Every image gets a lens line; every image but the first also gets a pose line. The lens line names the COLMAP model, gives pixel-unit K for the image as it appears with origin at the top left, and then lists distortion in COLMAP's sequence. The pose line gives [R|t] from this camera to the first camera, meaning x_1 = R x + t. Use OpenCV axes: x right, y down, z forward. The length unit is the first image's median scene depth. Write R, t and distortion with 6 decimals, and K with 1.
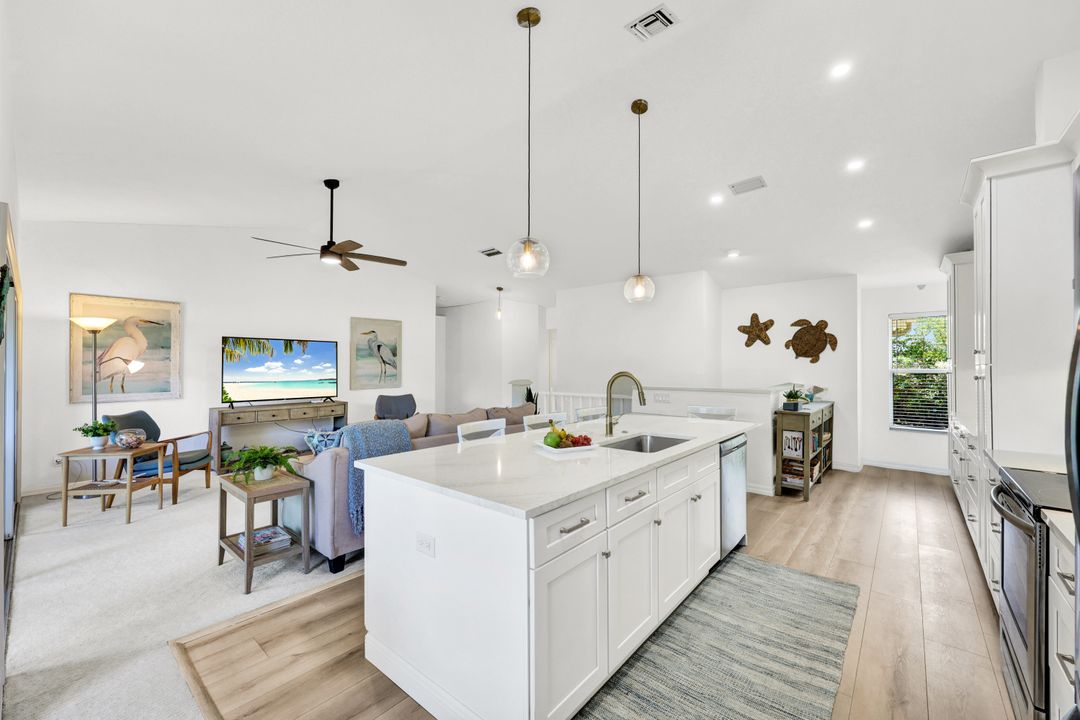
lens RADIAL K [[431.2, 0, 539.6], [0, 431.2, 360.0], [0, 0, 1]] dist [-0.003731, 0.000718]
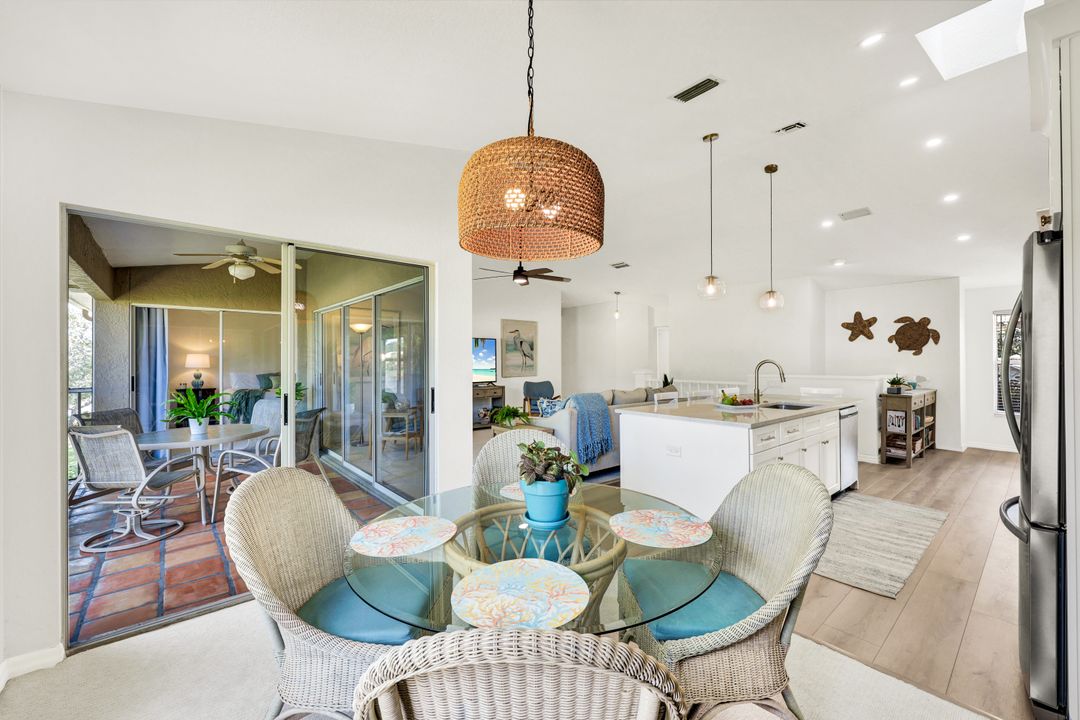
lens RADIAL K [[431.2, 0, 536.5], [0, 431.2, 353.2], [0, 0, 1]] dist [-0.003731, 0.000718]
pose [[0.986515, -0.001058, -0.163668, -0.189335], [0.000512, 0.999994, -0.003380, 0.005353], [0.163671, 0.003250, 0.986510, -0.321628]]
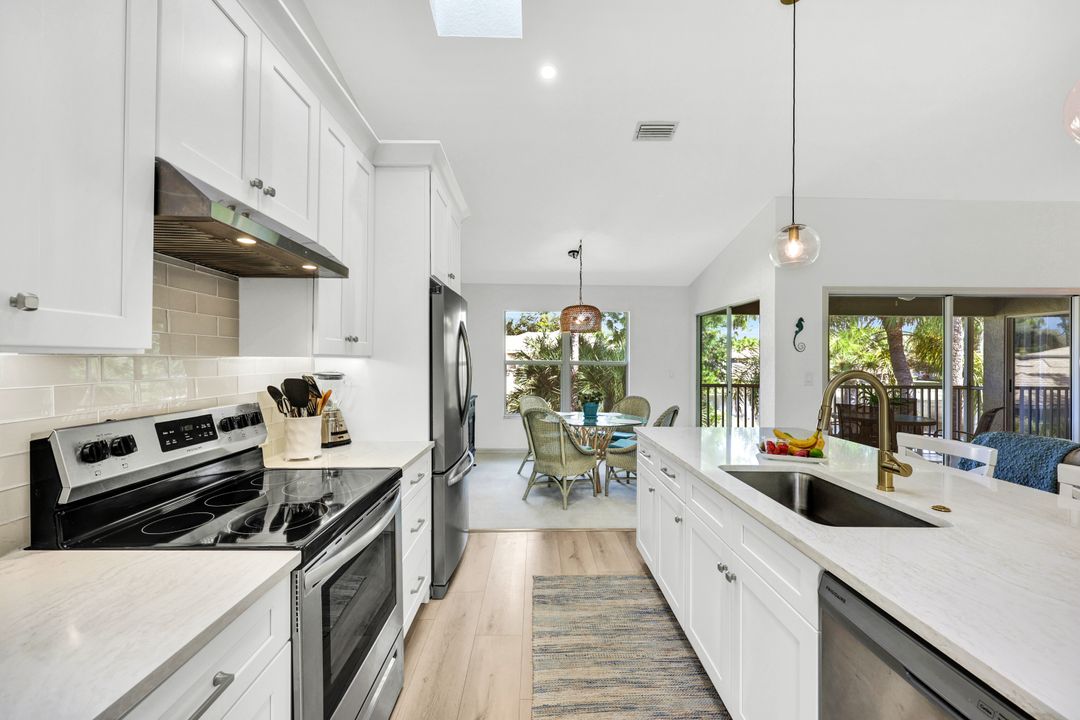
lens RADIAL K [[431.2, 0, 536.5], [0, 431.2, 361.1], [0, 0, 1]] dist [-0.003731, 0.000718]
pose [[-0.756582, -0.000523, -0.653899, 0.468086], [0.003748, 0.999980, -0.005136, 0.009593], [0.653888, -0.006337, -0.756565, 0.619866]]
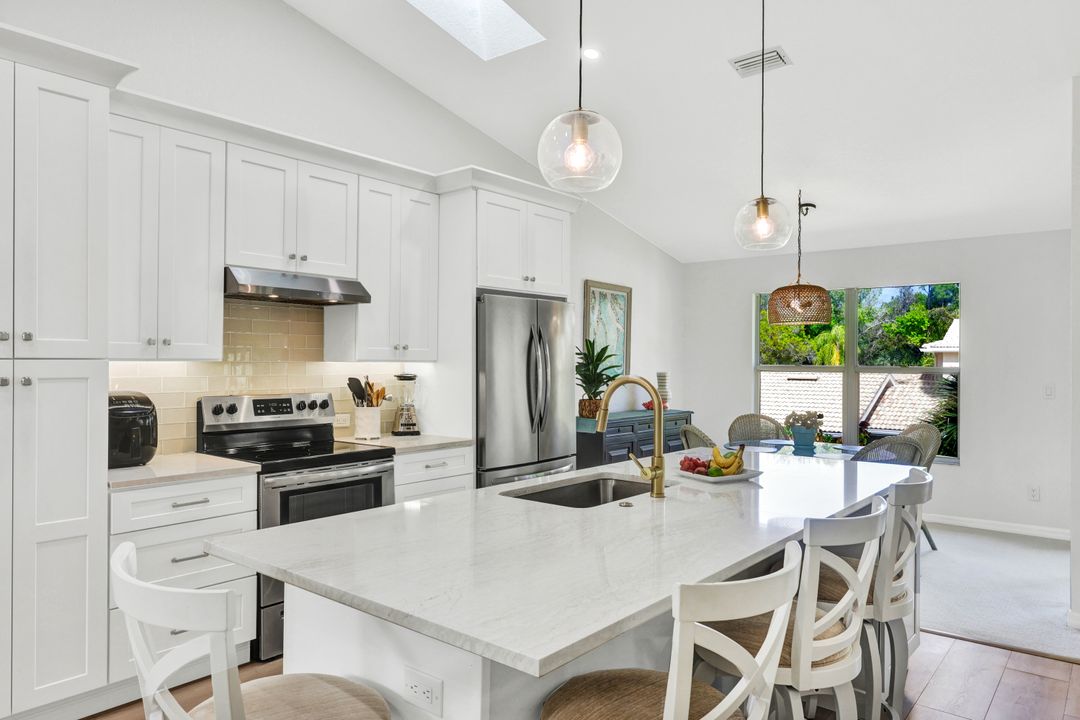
lens RADIAL K [[708.1, 0, 541.8], [0, 708.1, 359.8], [0, 0, 1]] dist [0.001925, -0.001155]
pose [[-0.999848, -0.004029, -0.016943, 0.177781], [-0.003800, 0.999901, -0.013519, 0.011546], [0.016996, -0.013453, -0.999765, 1.034226]]
